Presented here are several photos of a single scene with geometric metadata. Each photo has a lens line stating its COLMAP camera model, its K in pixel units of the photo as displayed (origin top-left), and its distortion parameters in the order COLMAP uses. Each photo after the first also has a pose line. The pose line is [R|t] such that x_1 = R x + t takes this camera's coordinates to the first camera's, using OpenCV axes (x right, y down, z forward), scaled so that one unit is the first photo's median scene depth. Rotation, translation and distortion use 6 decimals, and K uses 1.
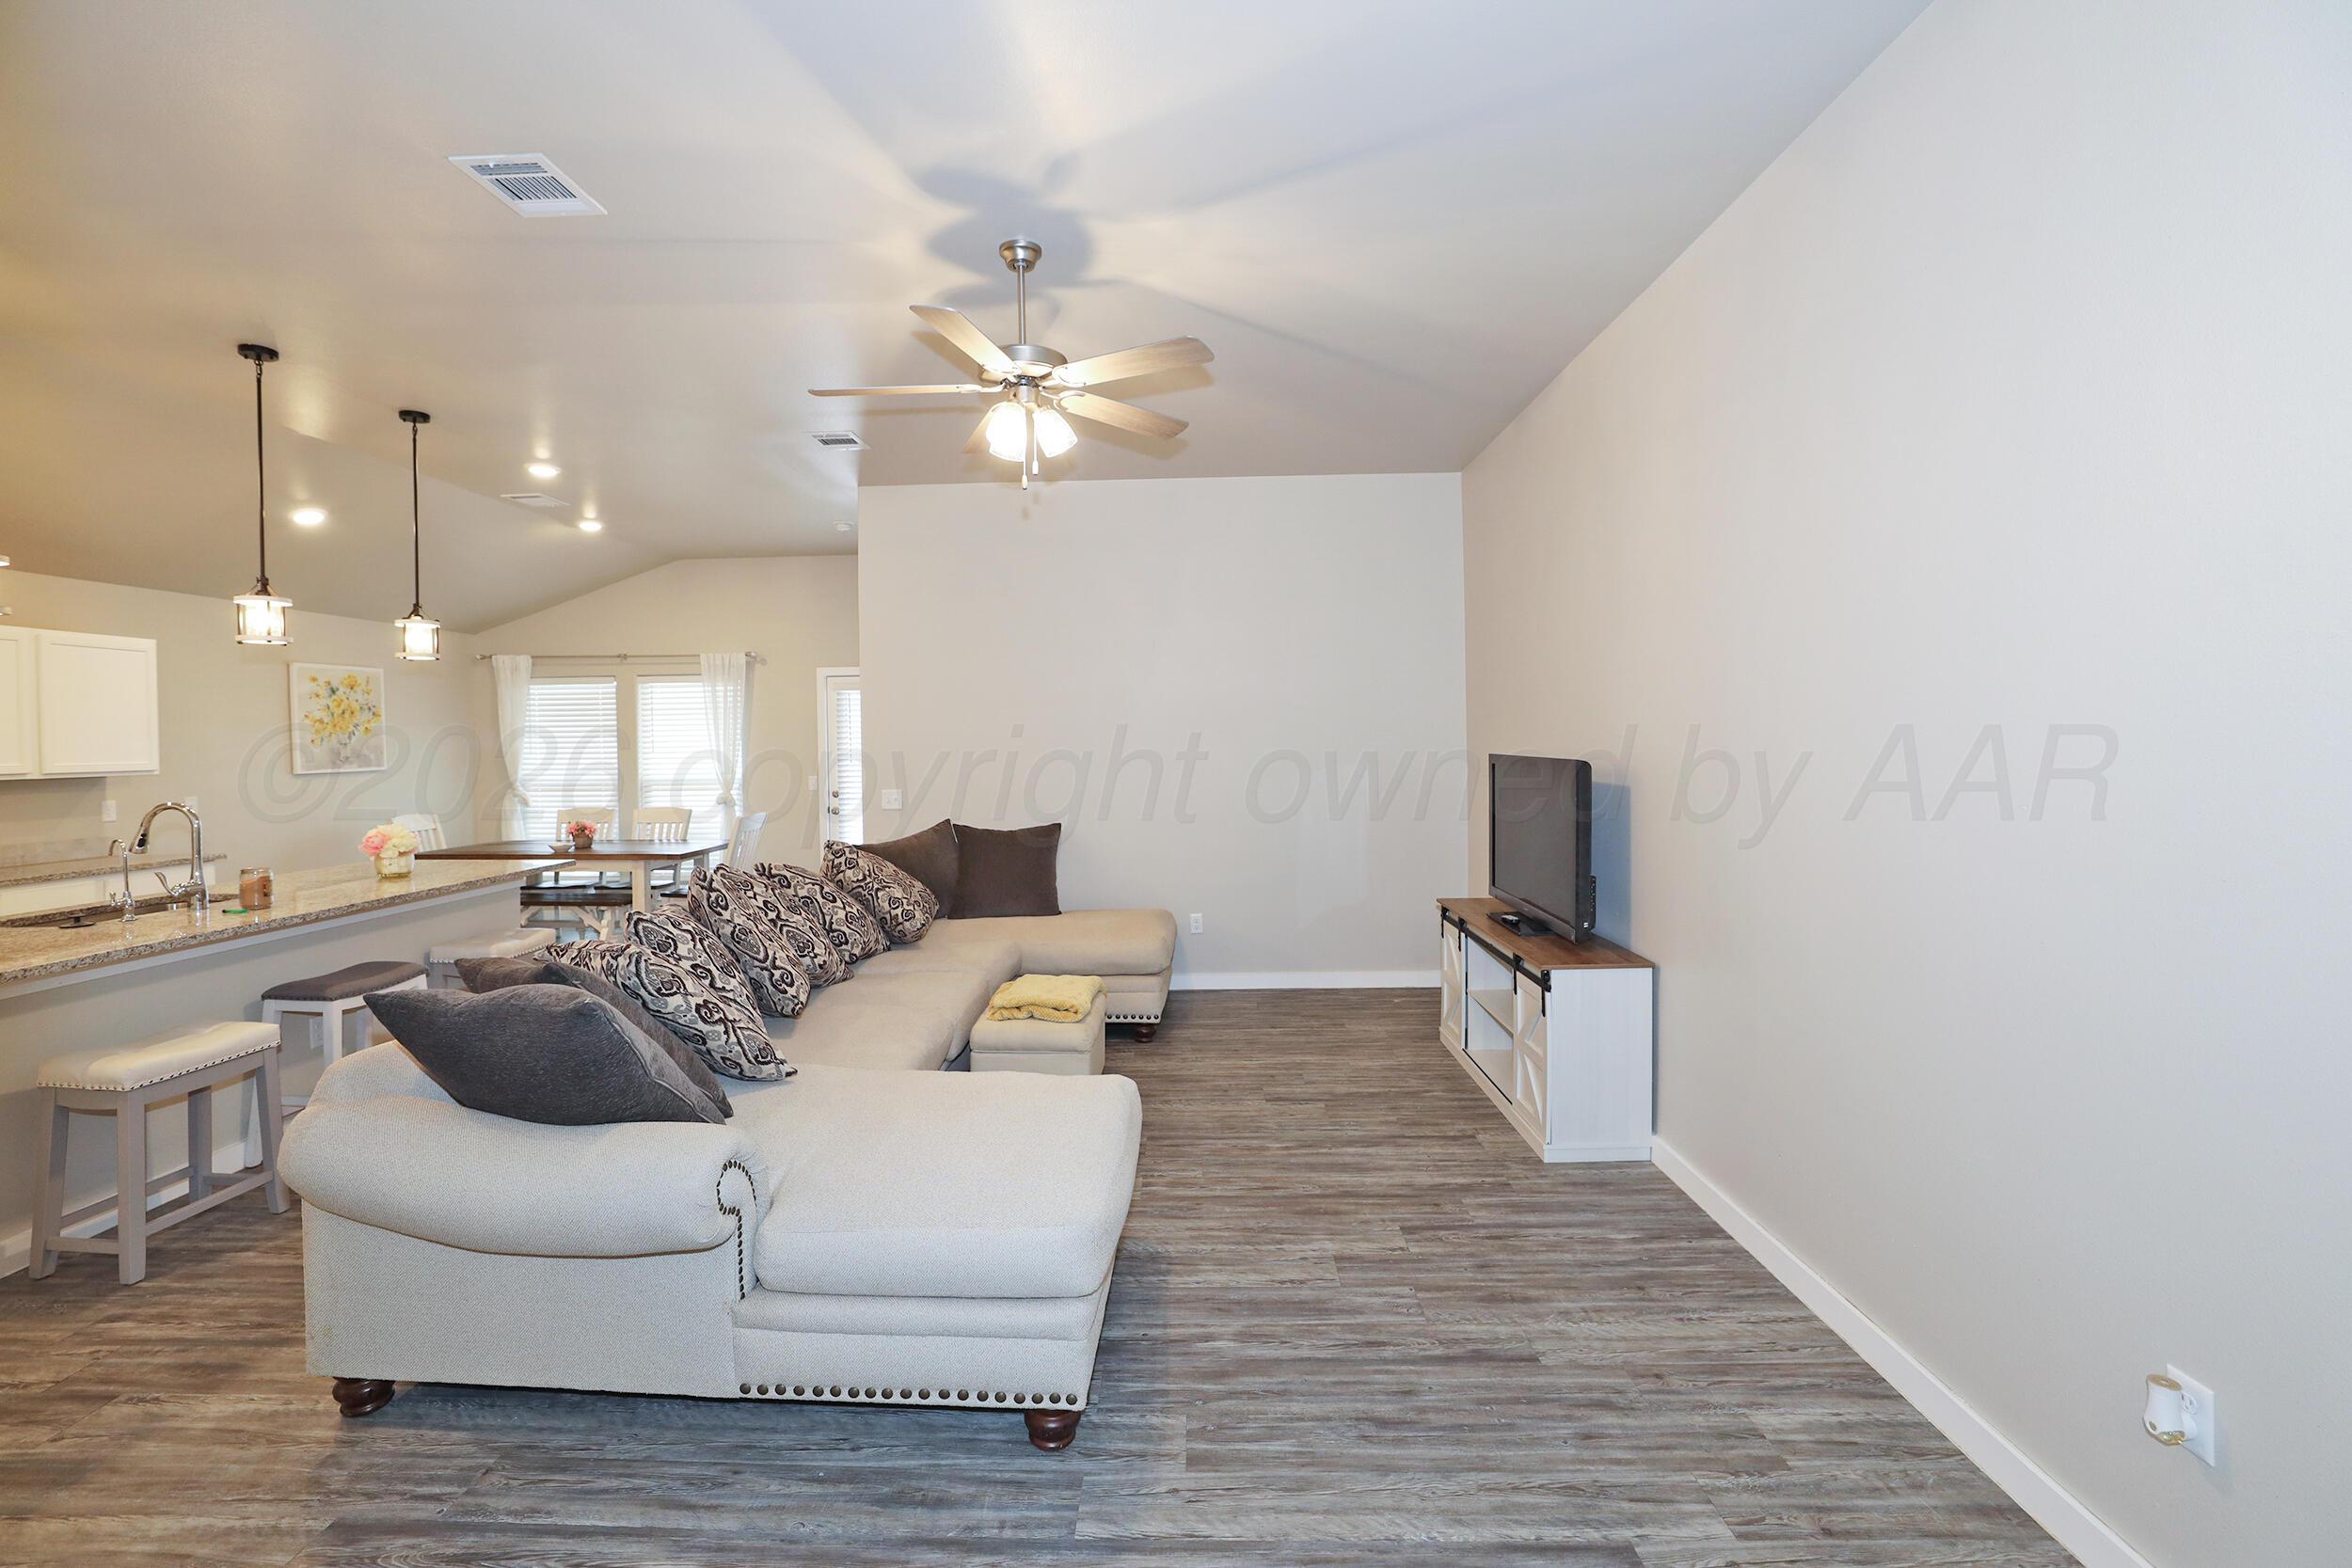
lens RADIAL K [[1053.8, 0, 1166.0], [0, 1053.8, 744.2], [0, 0, 1]] dist [-0.046848, 0.017829]
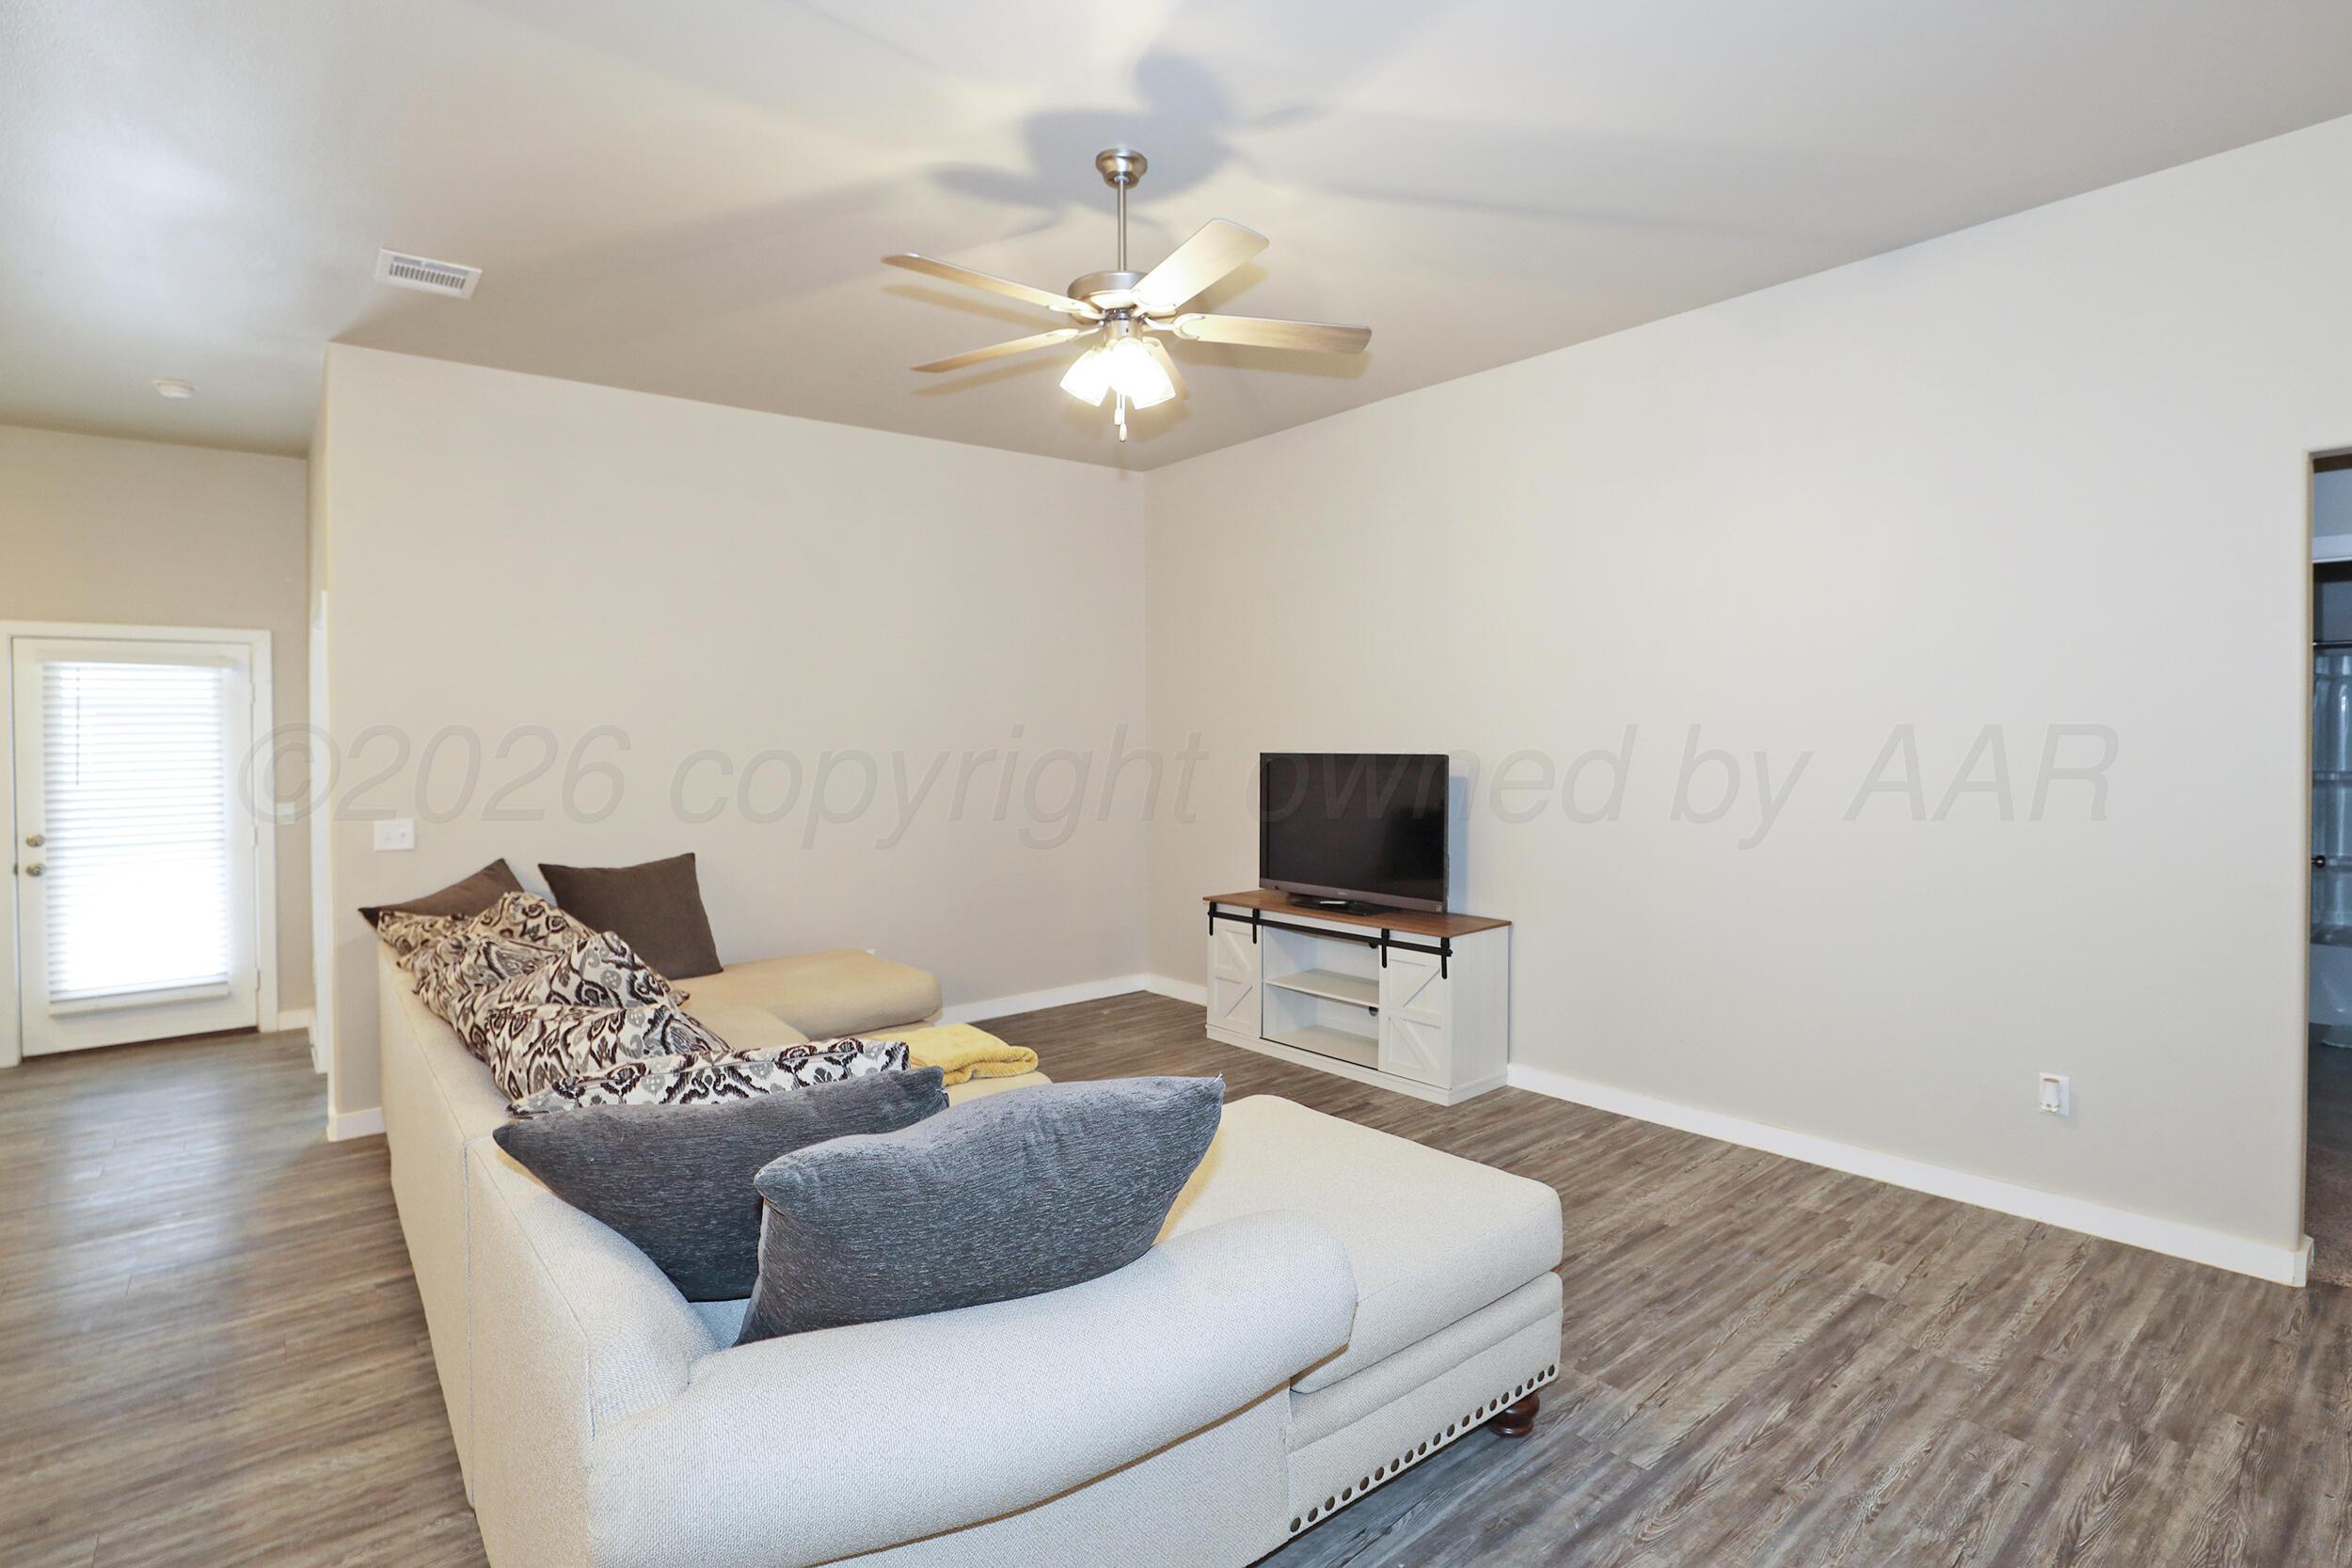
lens RADIAL K [[1121.2, 0, 1332.3], [0, 1121.2, 744.3], [0, 0, 1]] dist [-0.019408, 0.000058]
pose [[0.713000, -0.000974, 0.701163, -0.661769], [0.007152, 0.999957, -0.005884, 0.011346], [-0.701128, 0.009210, 0.712976, 0.233557]]
